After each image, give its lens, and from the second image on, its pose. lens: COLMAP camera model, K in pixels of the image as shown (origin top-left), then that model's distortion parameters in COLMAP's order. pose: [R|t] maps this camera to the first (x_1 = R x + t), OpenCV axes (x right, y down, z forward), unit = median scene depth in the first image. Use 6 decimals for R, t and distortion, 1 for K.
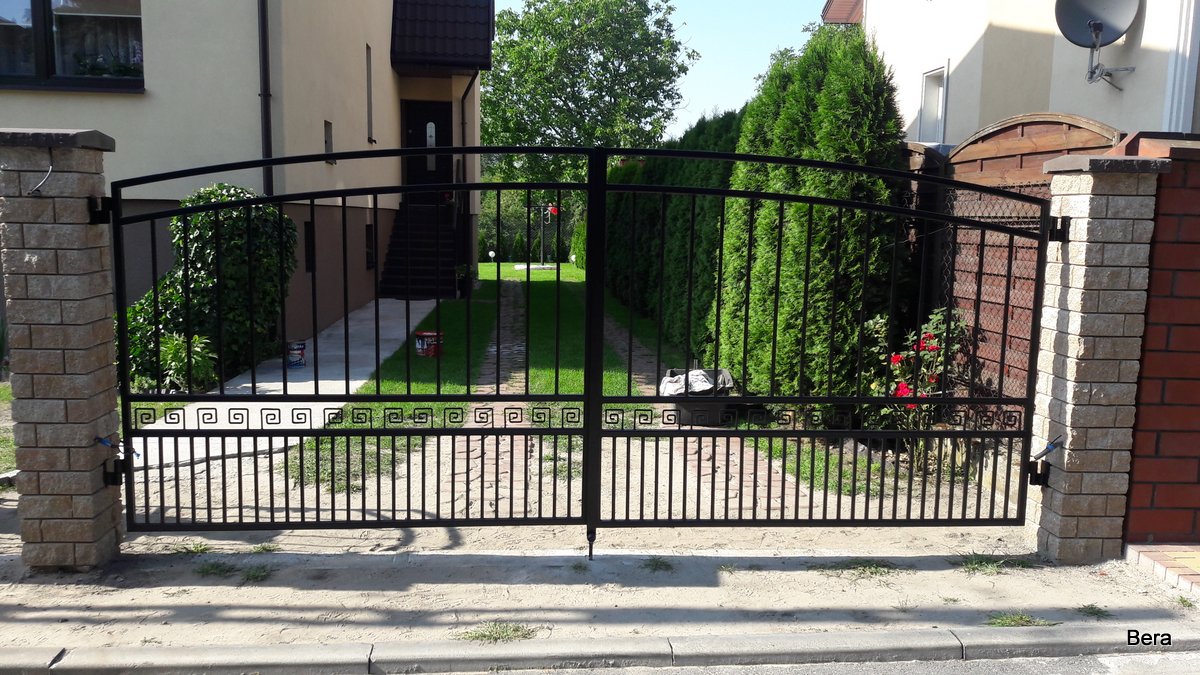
lens RADIAL K [[958.3, 0, 604.0], [0, 958.3, 327.9], [0, 0, 1]] dist [0.014236, -0.033717]
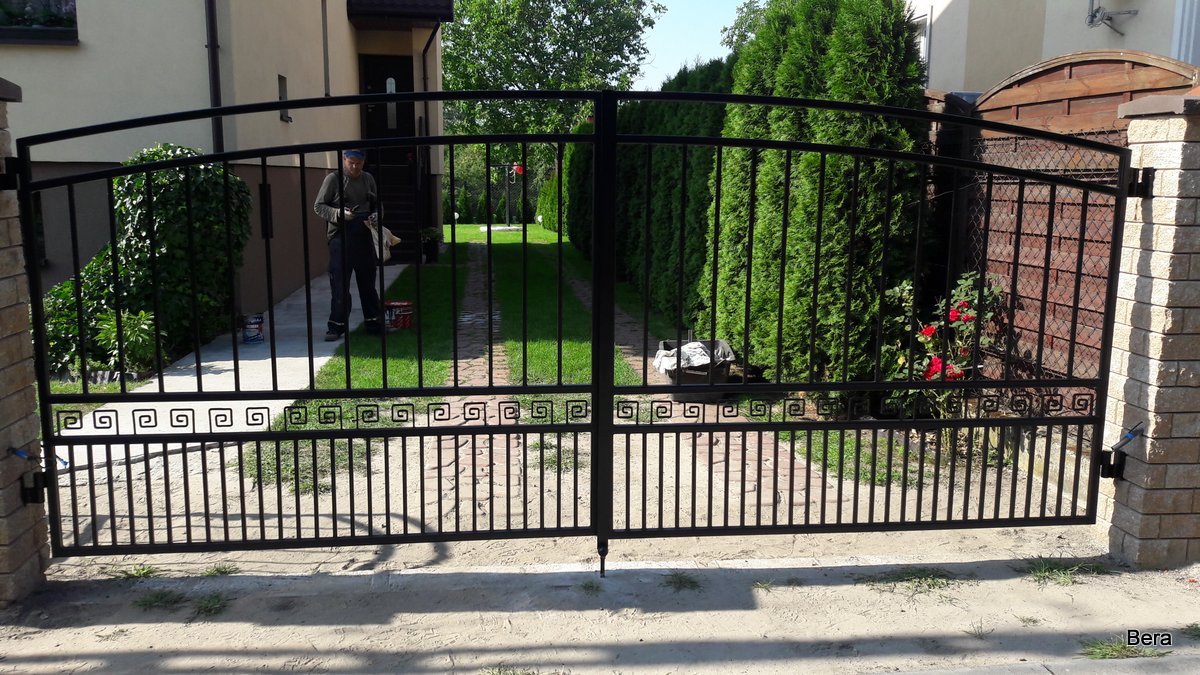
lens RADIAL K [[914.1, 0, 575.4], [0, 914.1, 319.4], [0, 0, 1]] dist [-0.000541, 0.003046]
pose [[0.999613, -0.015080, 0.023360, -0.054267], [0.014135, 0.999096, 0.040092, -0.021385], [-0.023944, -0.039746, 0.998923, 0.195606]]
